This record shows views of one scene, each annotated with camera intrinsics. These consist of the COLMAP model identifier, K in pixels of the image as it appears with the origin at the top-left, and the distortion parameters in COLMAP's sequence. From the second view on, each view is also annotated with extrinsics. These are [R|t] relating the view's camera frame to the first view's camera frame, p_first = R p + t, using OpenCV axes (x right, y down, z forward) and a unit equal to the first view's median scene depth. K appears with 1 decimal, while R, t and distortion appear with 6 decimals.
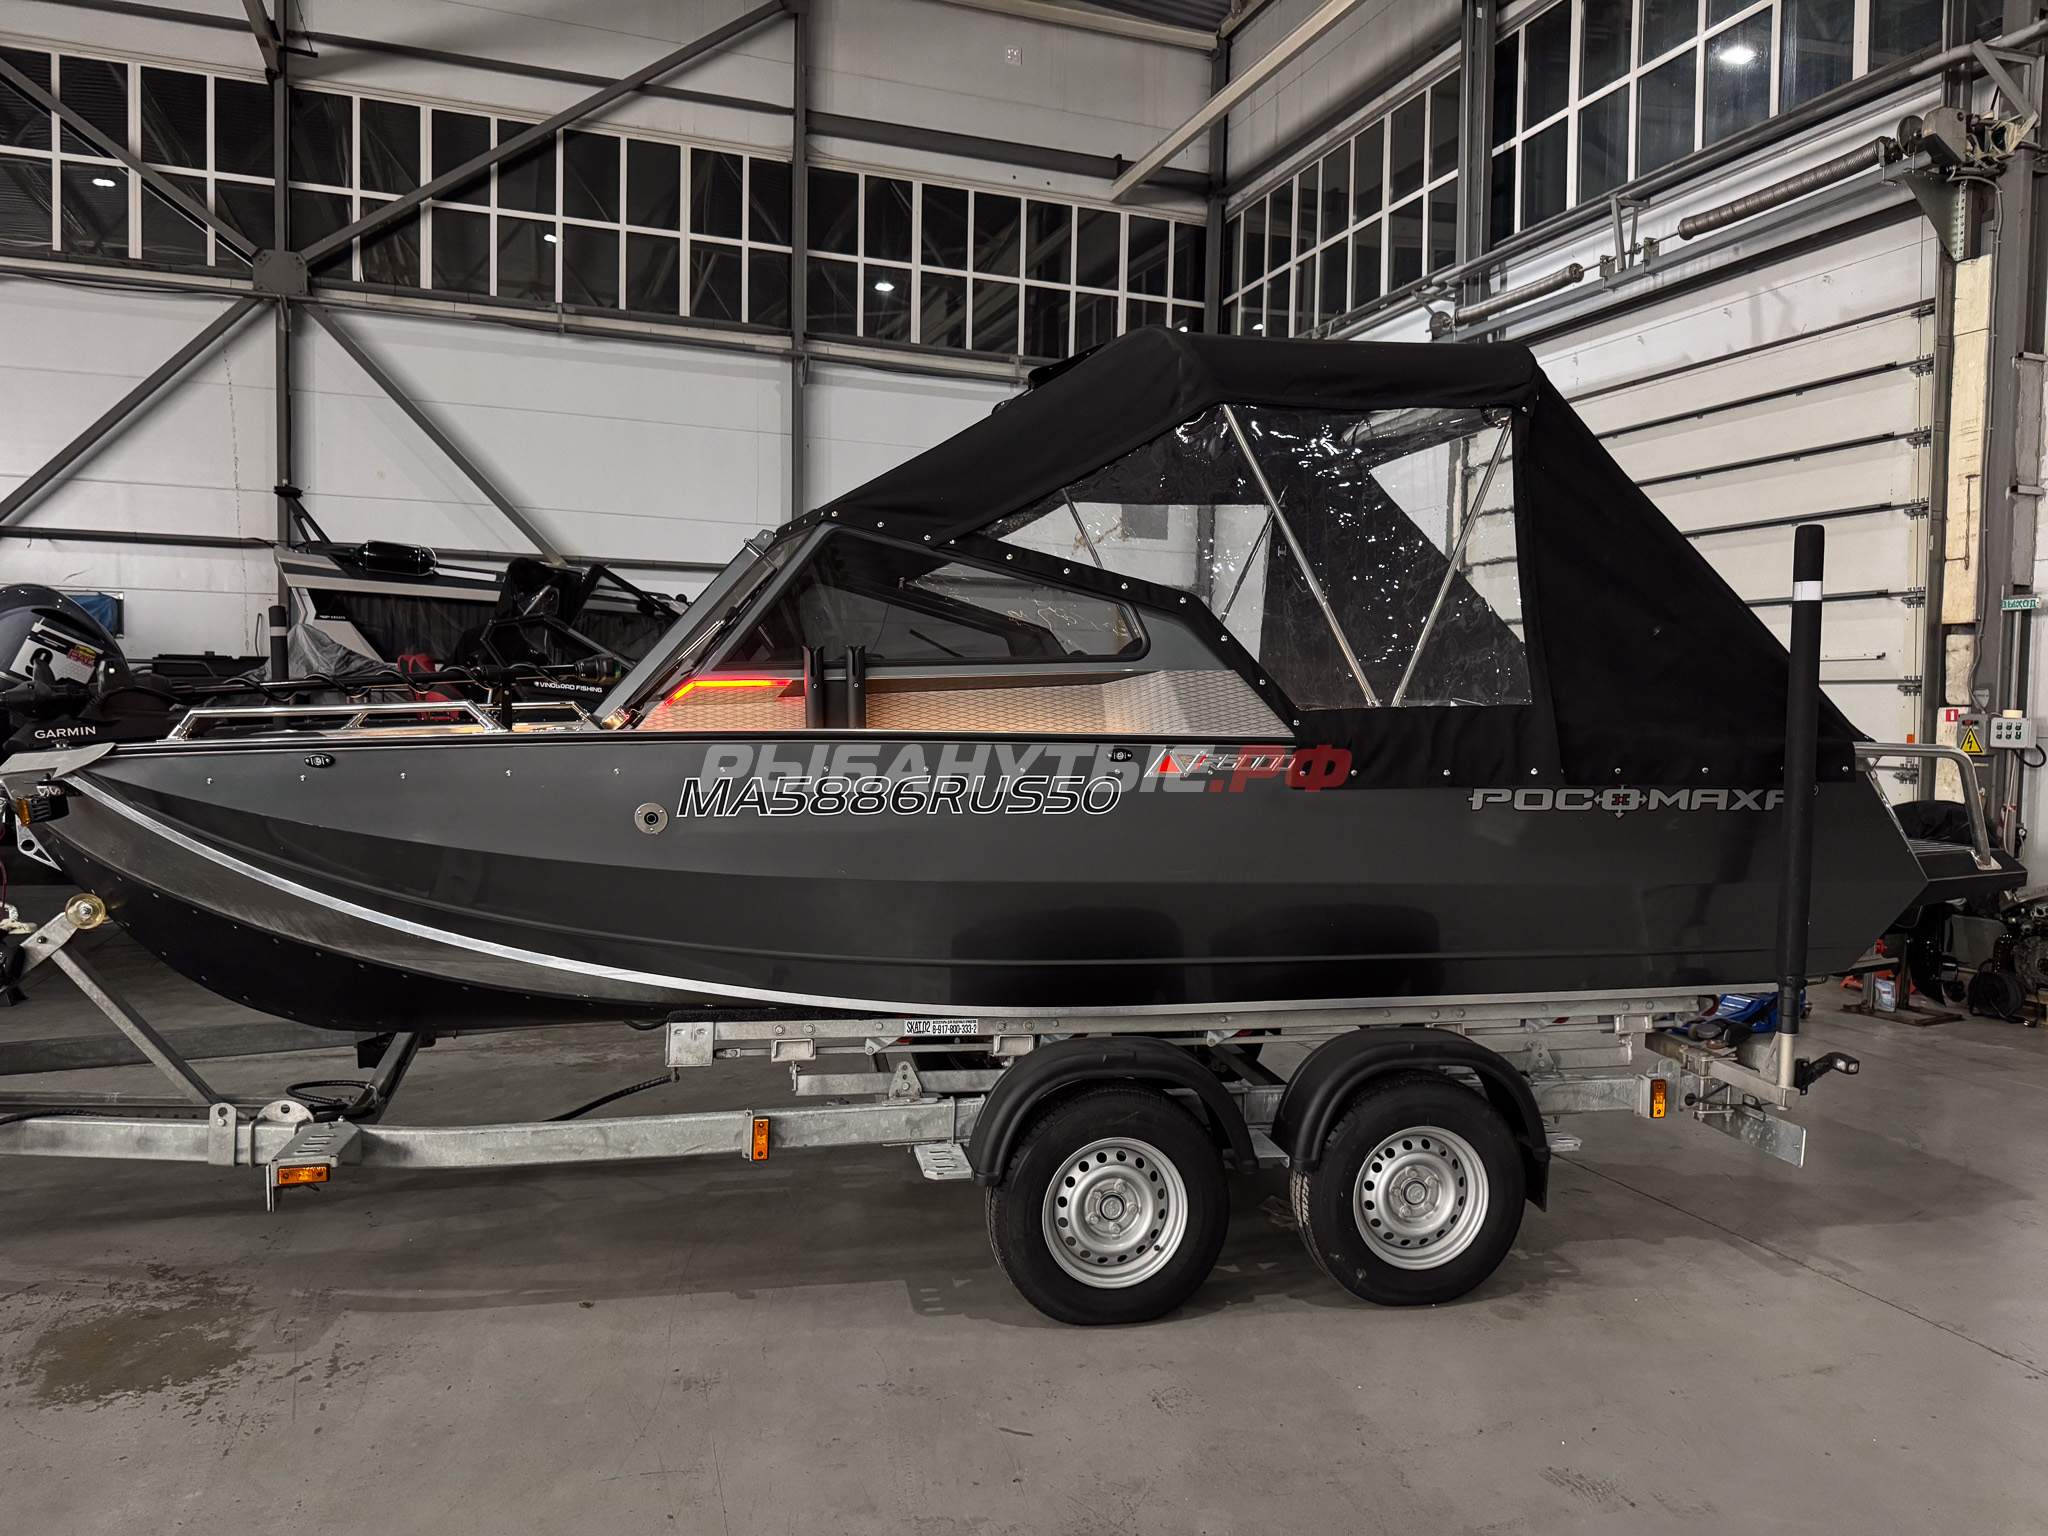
lens RADIAL K [[1458.1, 0, 1033.1], [0, 1458.1, 774.0], [0, 0, 1]] dist [0.002957, -0.005409]
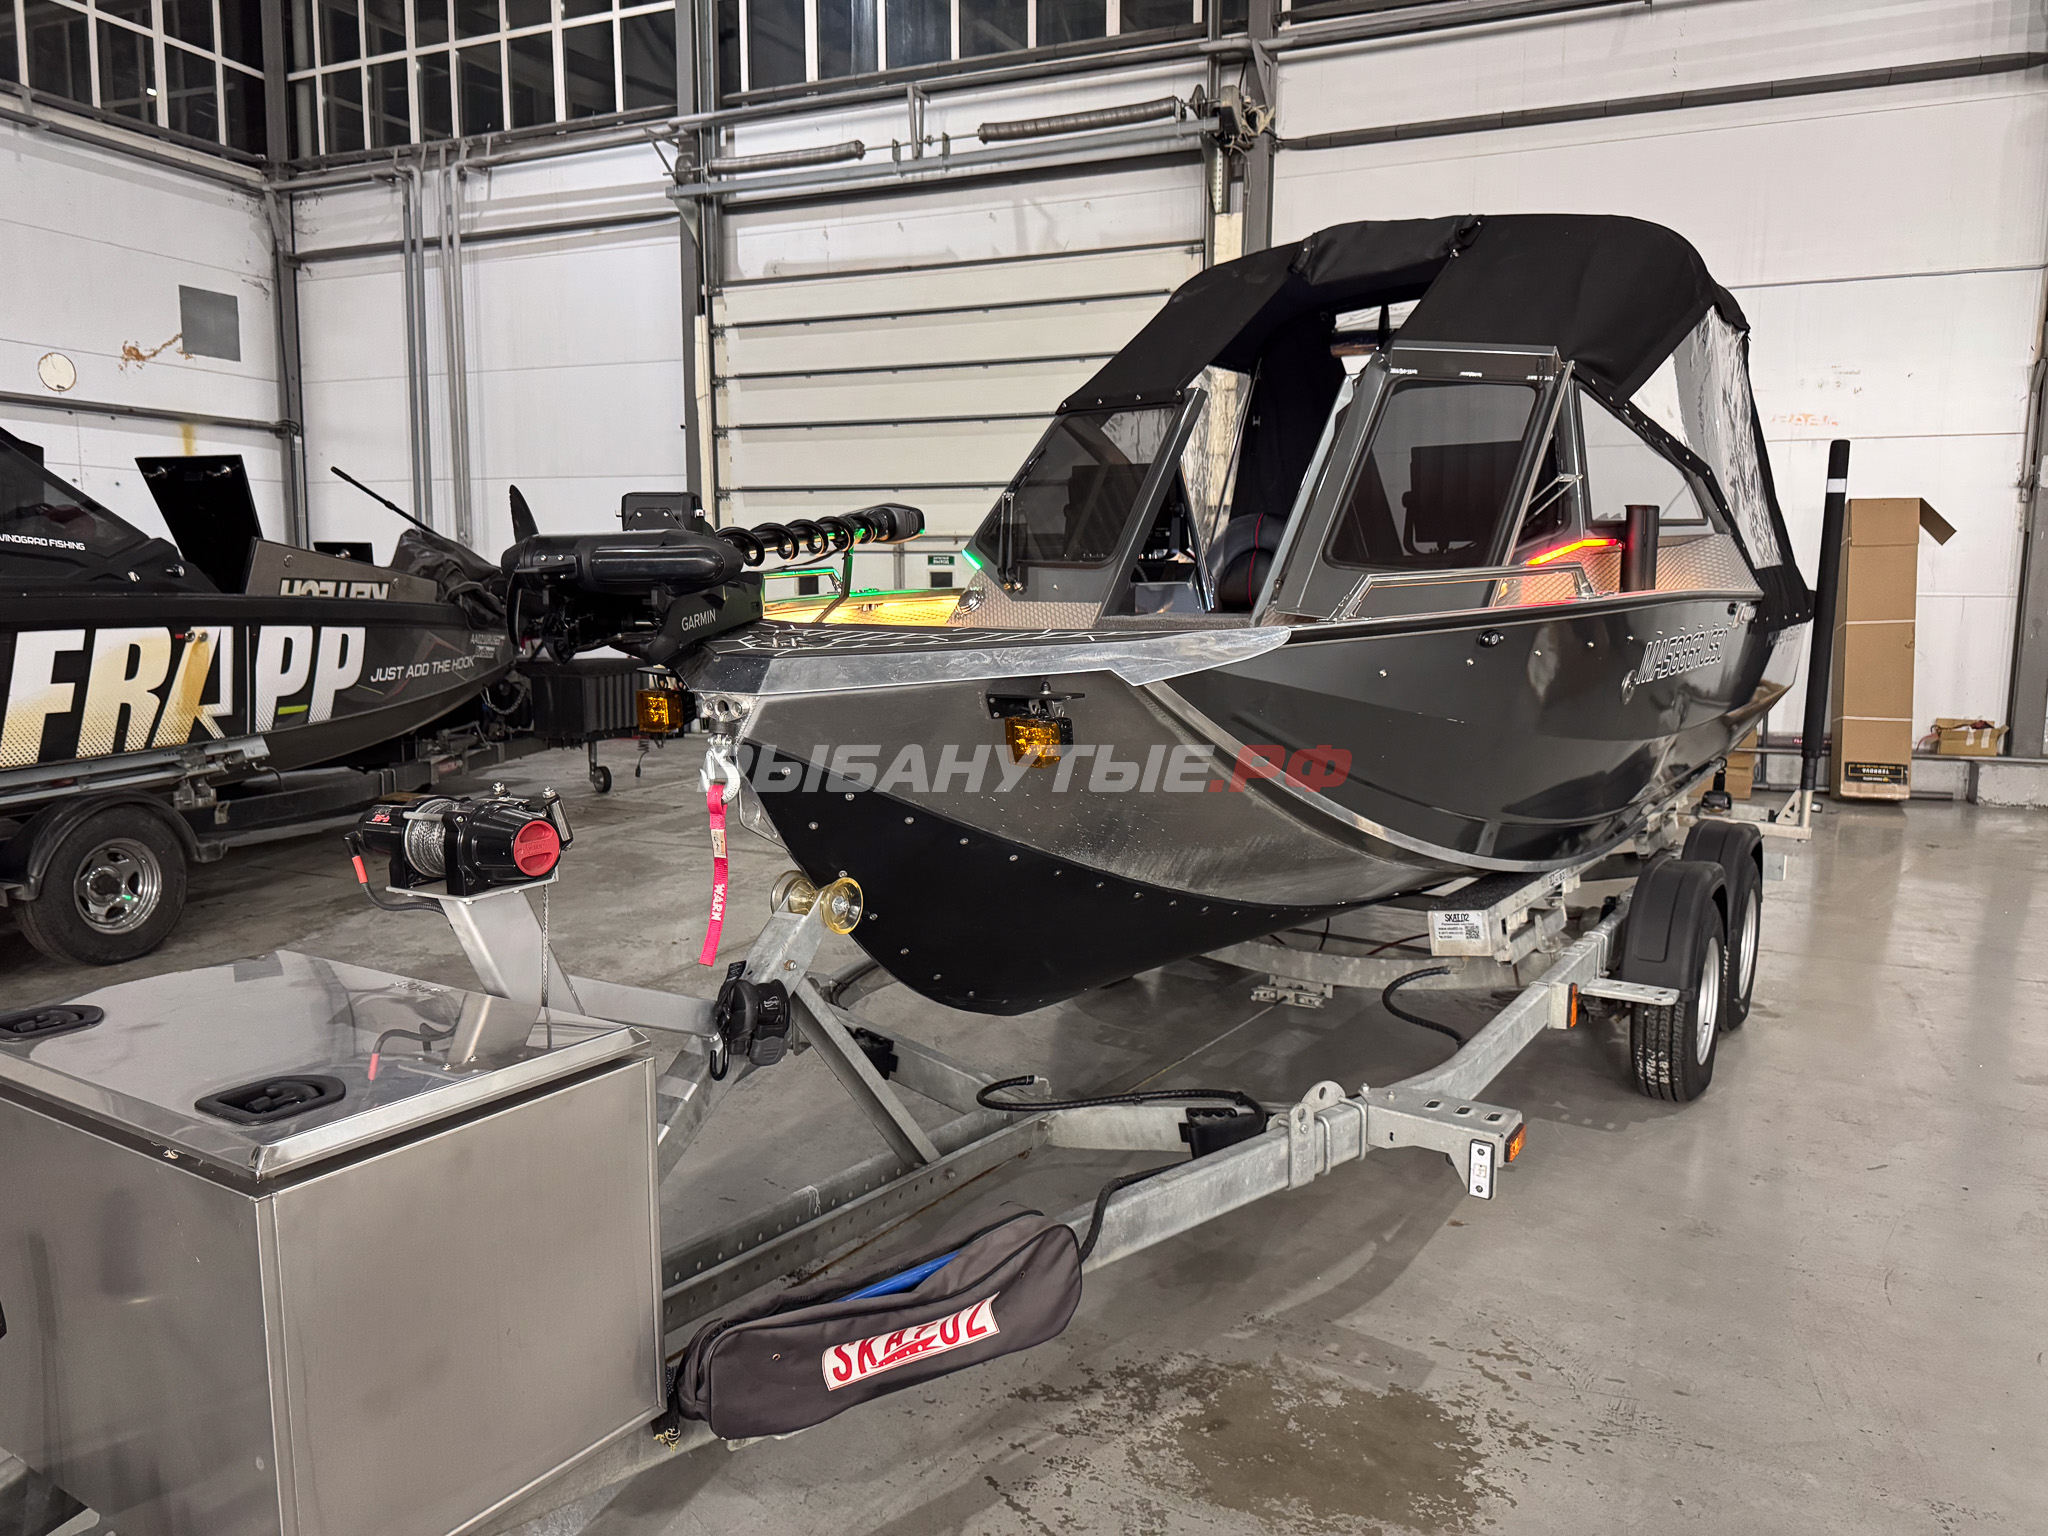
lens RADIAL K [[1461.2, 0, 1026.7], [0, 1461.2, 770.8], [0, 0, 1]] dist [0.024958, -0.031042]
pose [[0.694267, -0.099795, 0.712765, -0.401558], [0.036698, 0.993961, 0.103419, -0.008810], [-0.718781, -0.045643, 0.693737, 0.202681]]
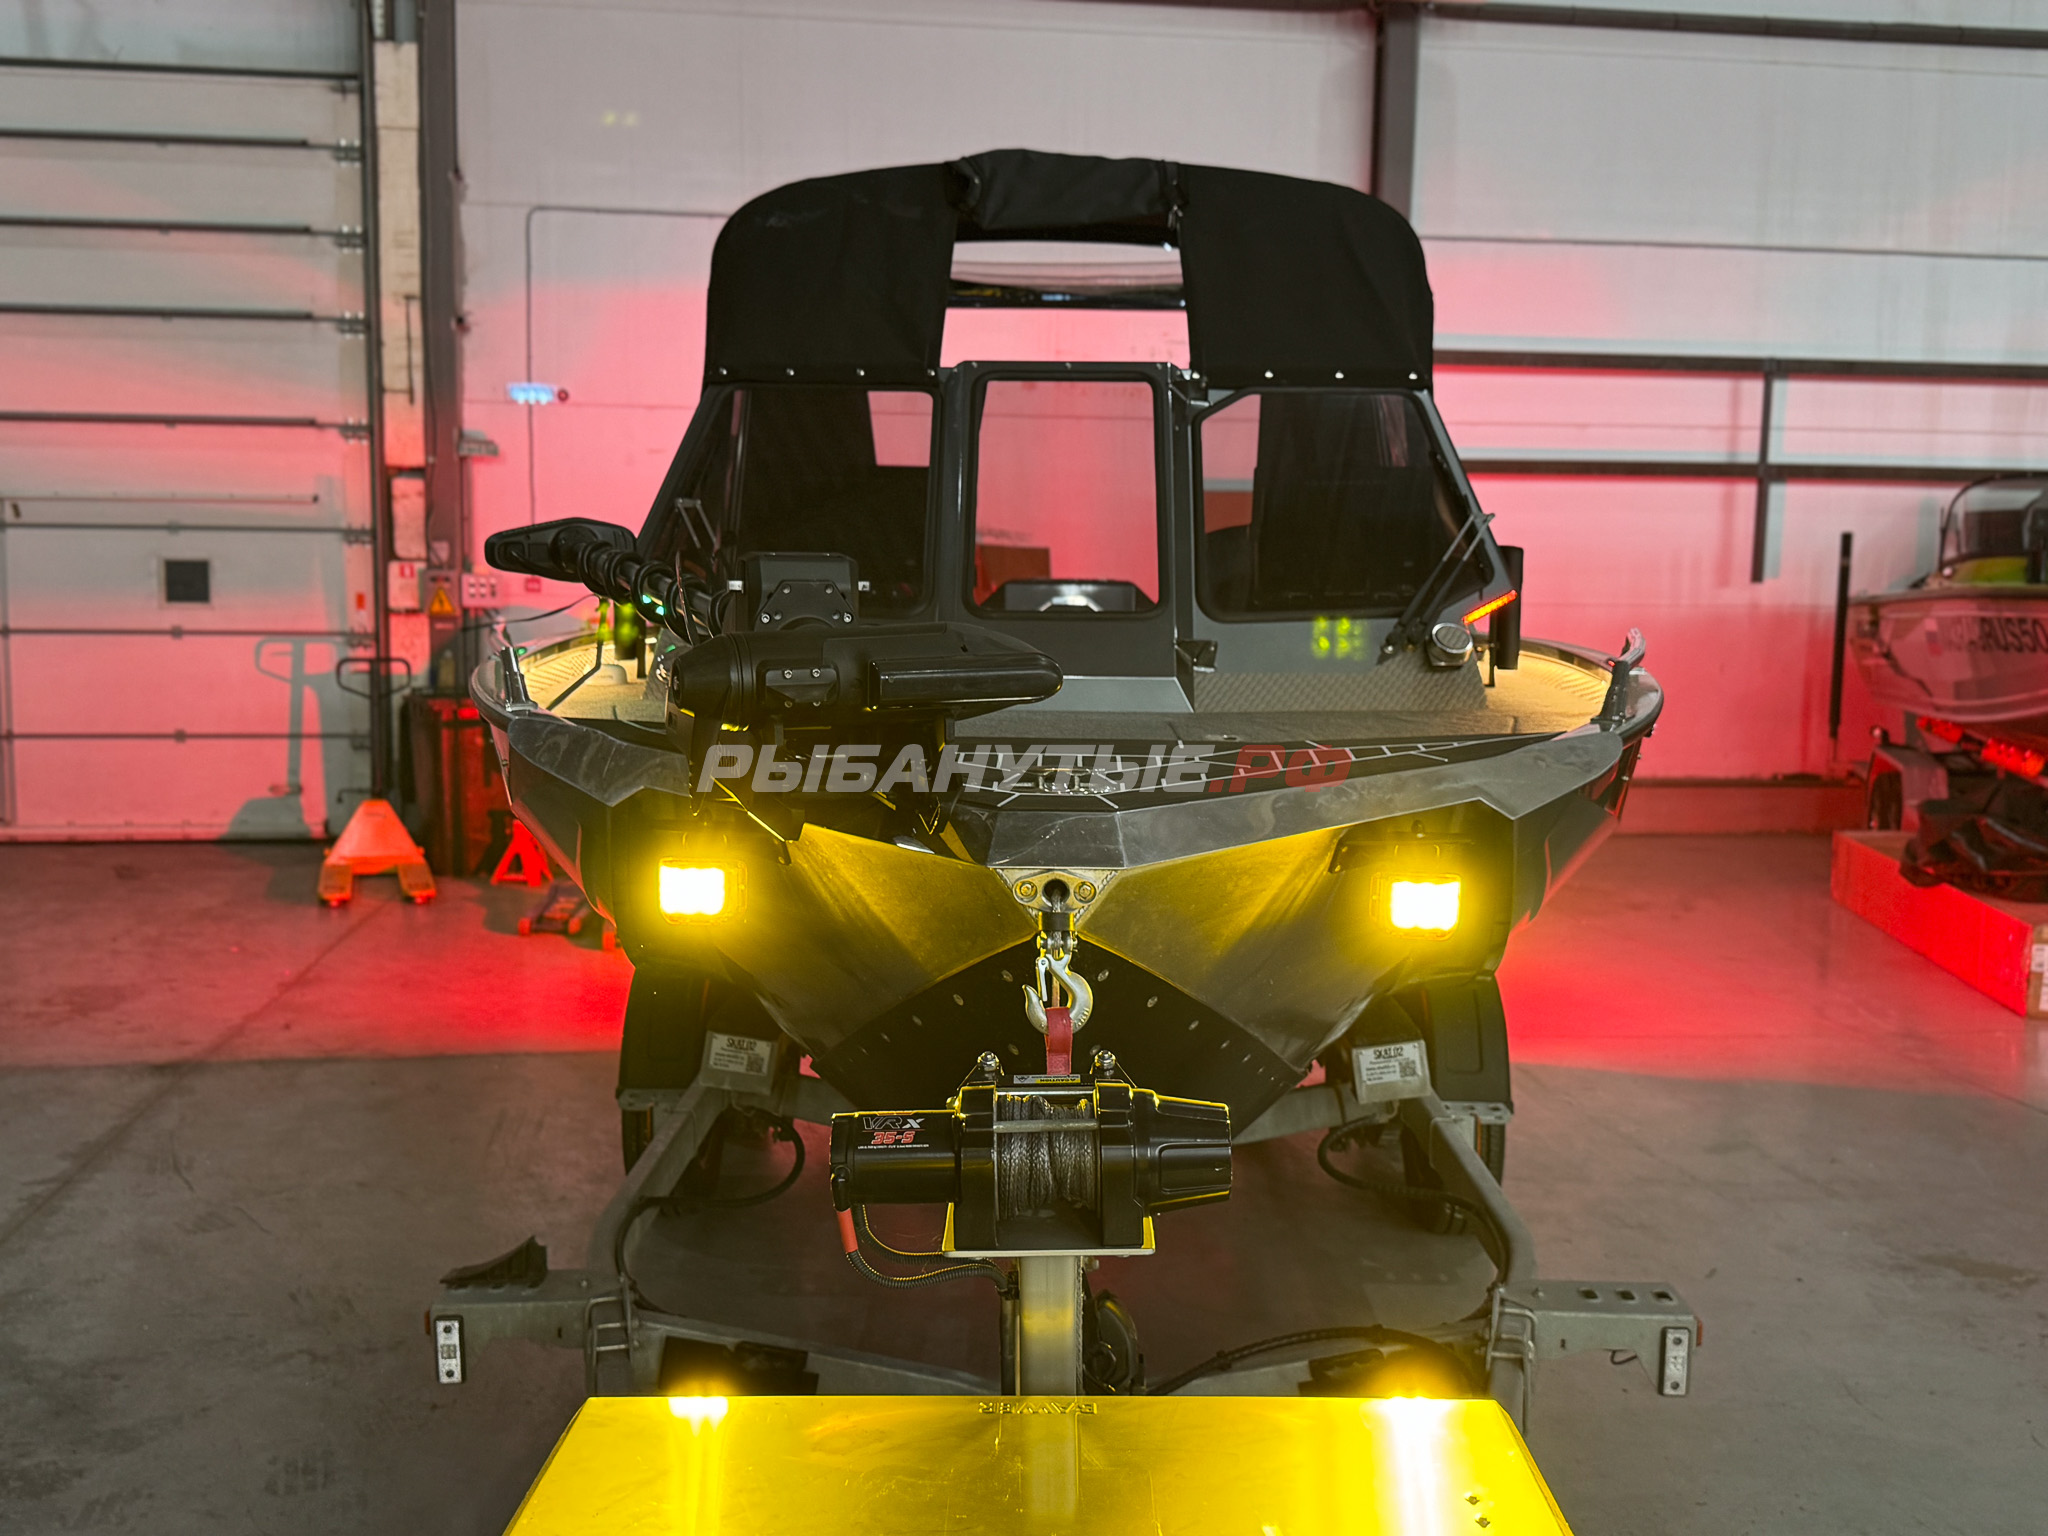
lens RADIAL K [[2060.2, 0, 1021.9], [0, 2060.2, 762.8], [0, 0, 1]] dist [0.020244, 0.011798]
pose [[0.206775, -0.104227, 0.972821, -0.480827], [0.037116, 0.994429, 0.098653, -0.031897], [-0.977684, 0.015708, 0.209491, 0.355548]]
